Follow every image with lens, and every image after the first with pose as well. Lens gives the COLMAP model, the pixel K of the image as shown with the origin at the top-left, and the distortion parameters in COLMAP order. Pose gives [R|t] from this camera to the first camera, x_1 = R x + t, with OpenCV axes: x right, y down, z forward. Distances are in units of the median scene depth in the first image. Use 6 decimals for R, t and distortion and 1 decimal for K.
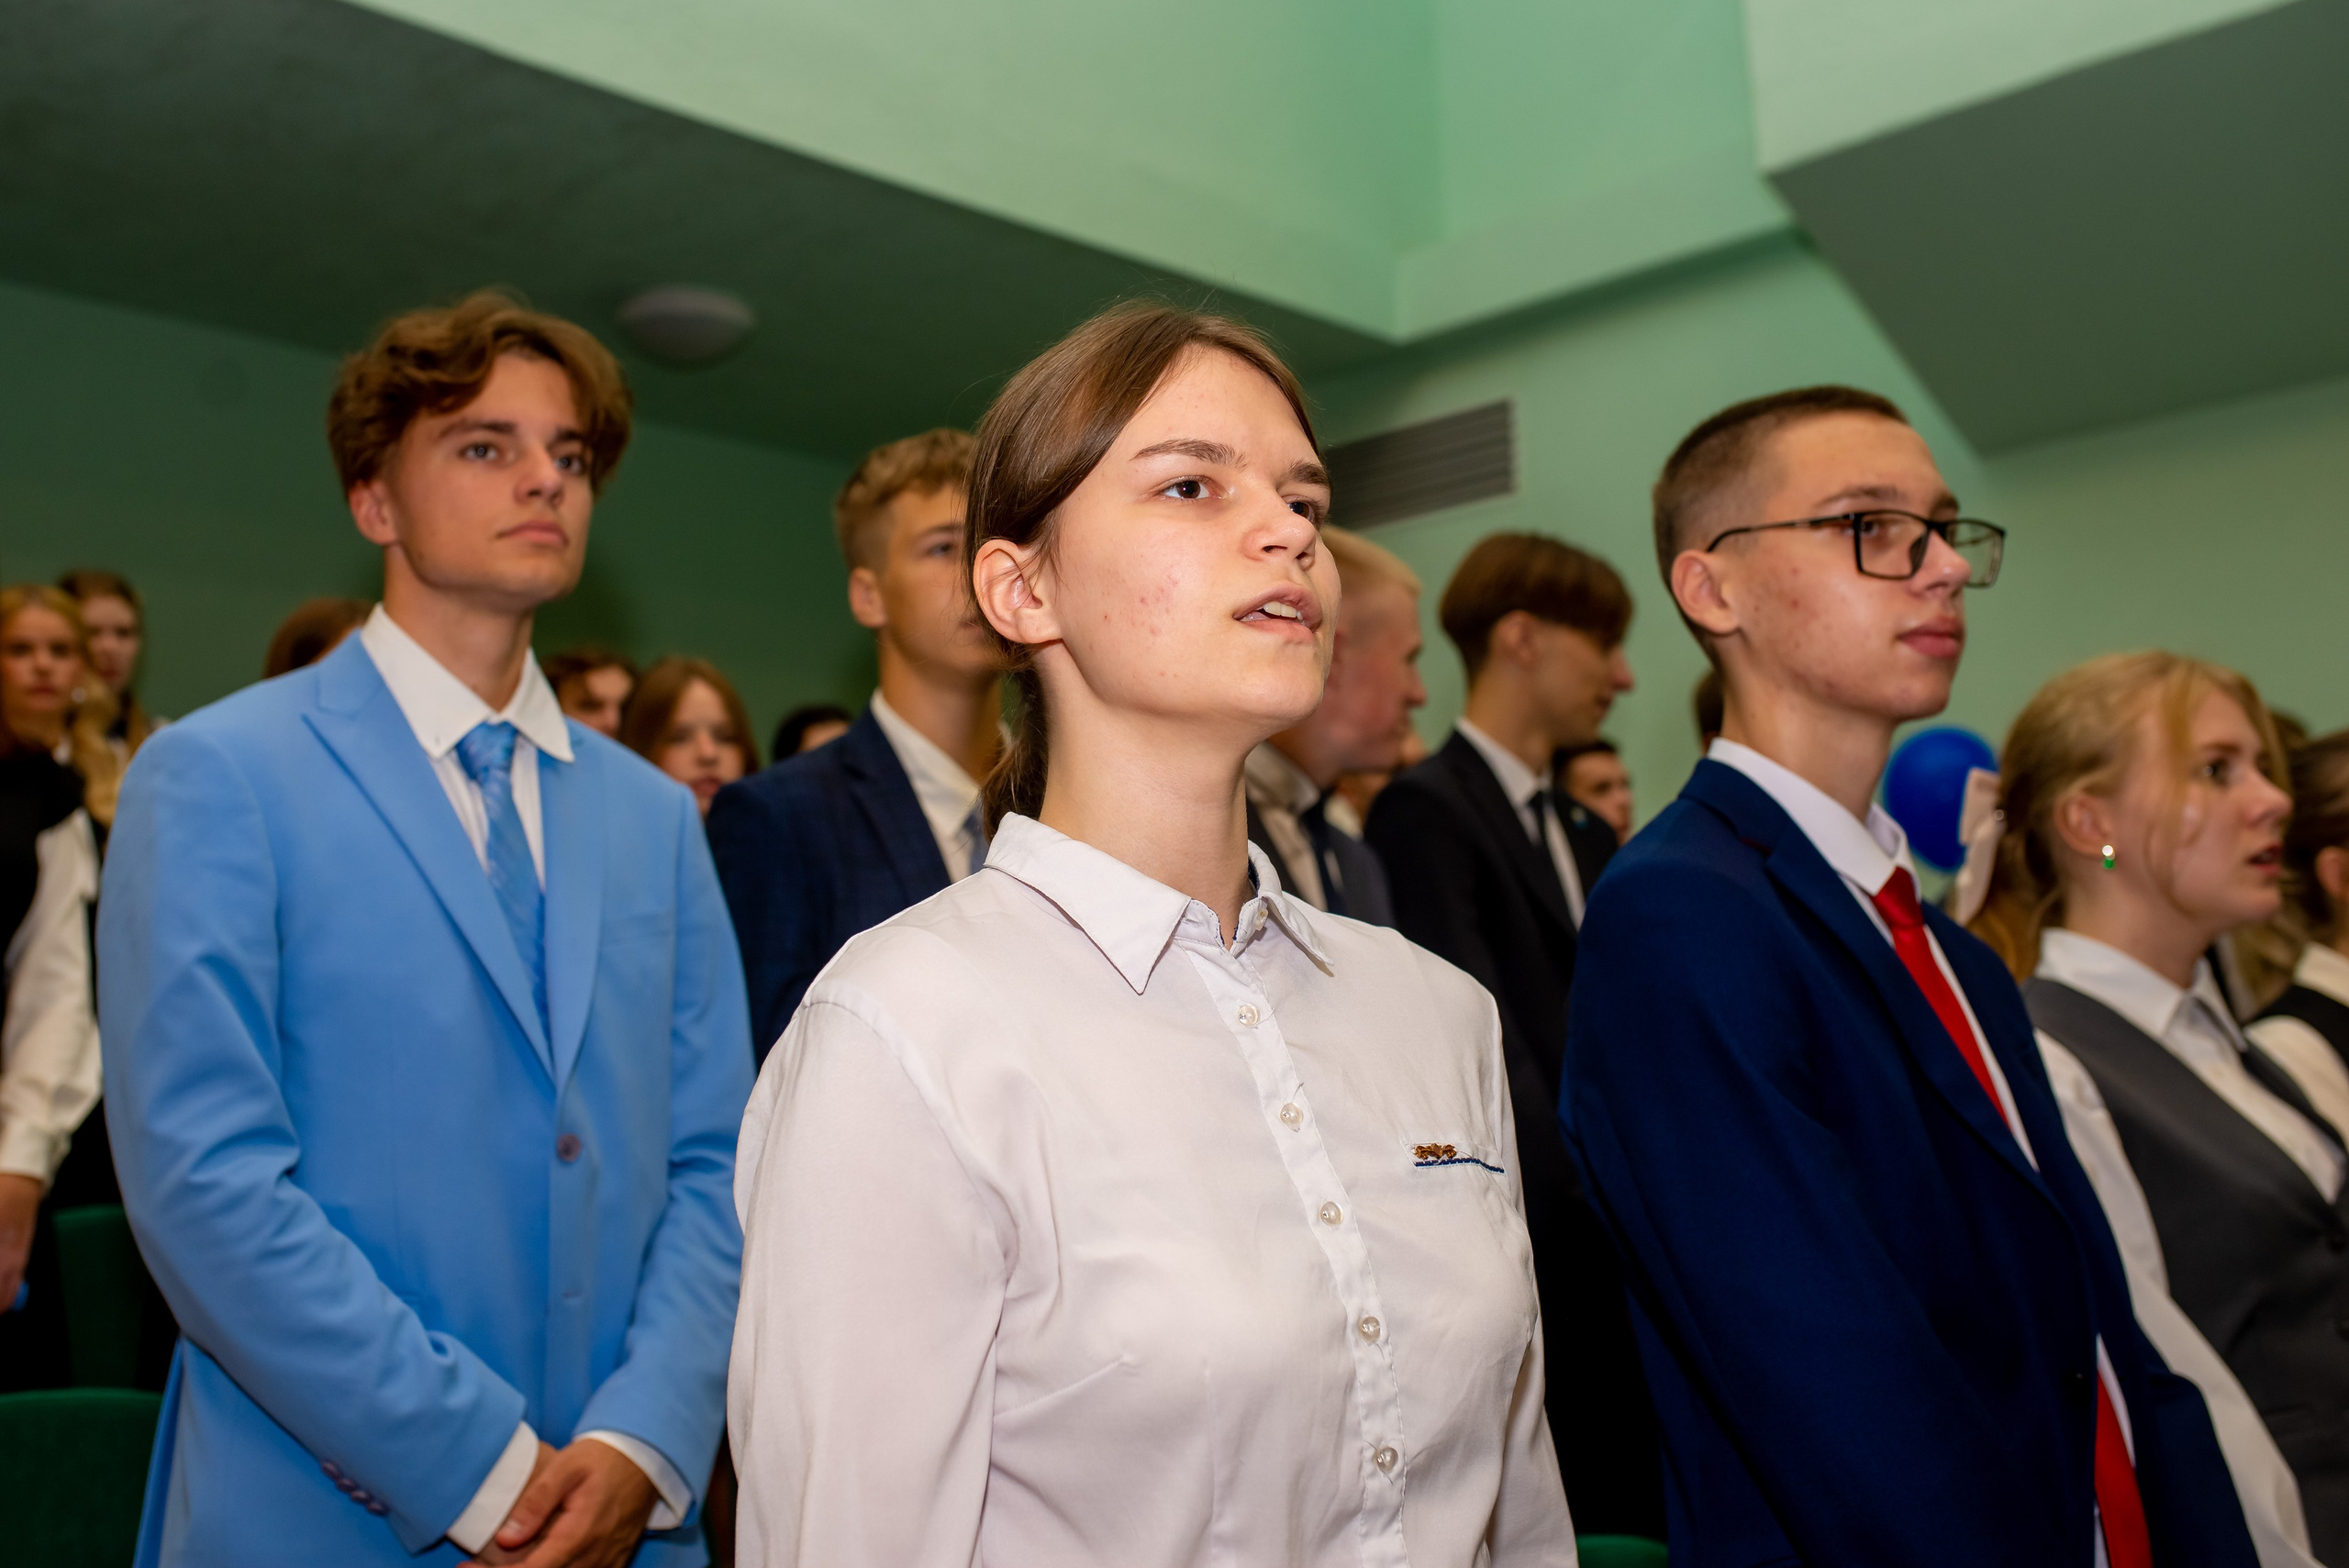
lens RADIAL K [[2533.2, 0, 1174.5], [0, 2533.2, 784.0], [0, 0, 1]] dist [-0.013193, -0.015162]
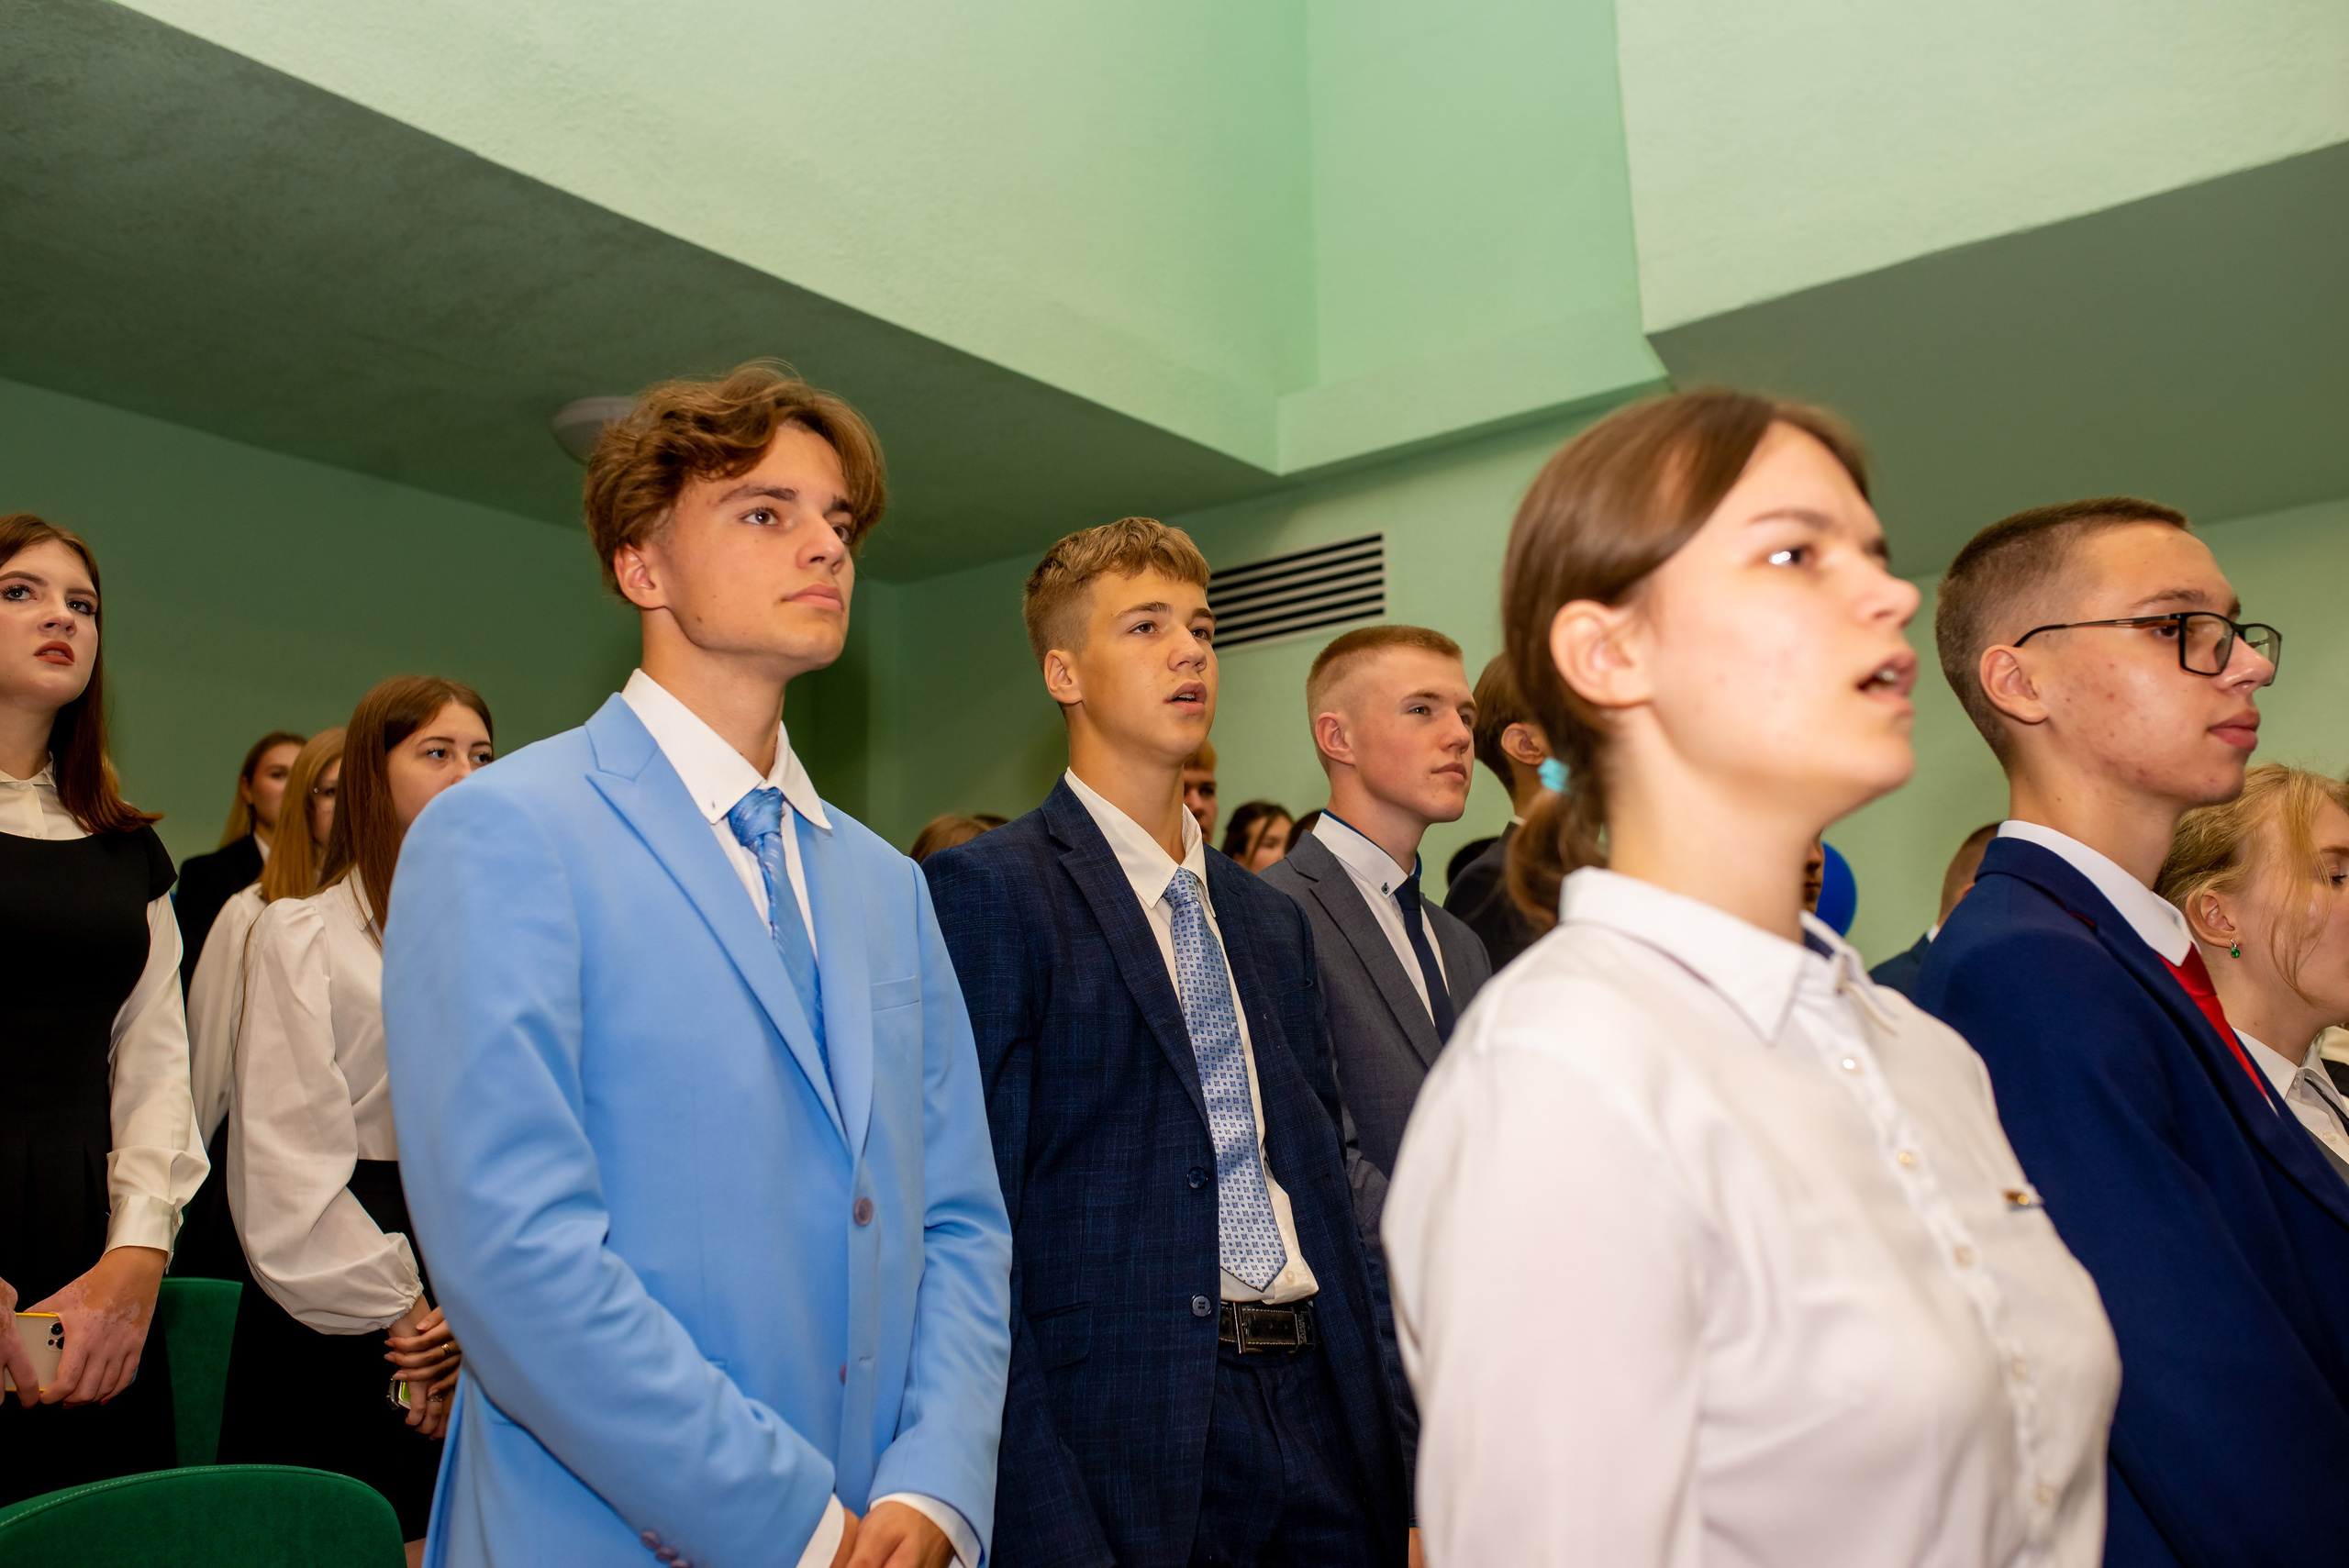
lens RADIAL K [[2327.4, 0, 1174.7], [0, 2327.4, 834.6], [0, 0, 1]] dist [0.000100, 0.009982]
pose [[0.988628, 0.017825, 0.149321, -0.266321], [-0.013992, 0.999546, -0.026682, 0.018106], [-0.149729, 0.024289, 0.988429, 0.067223]]
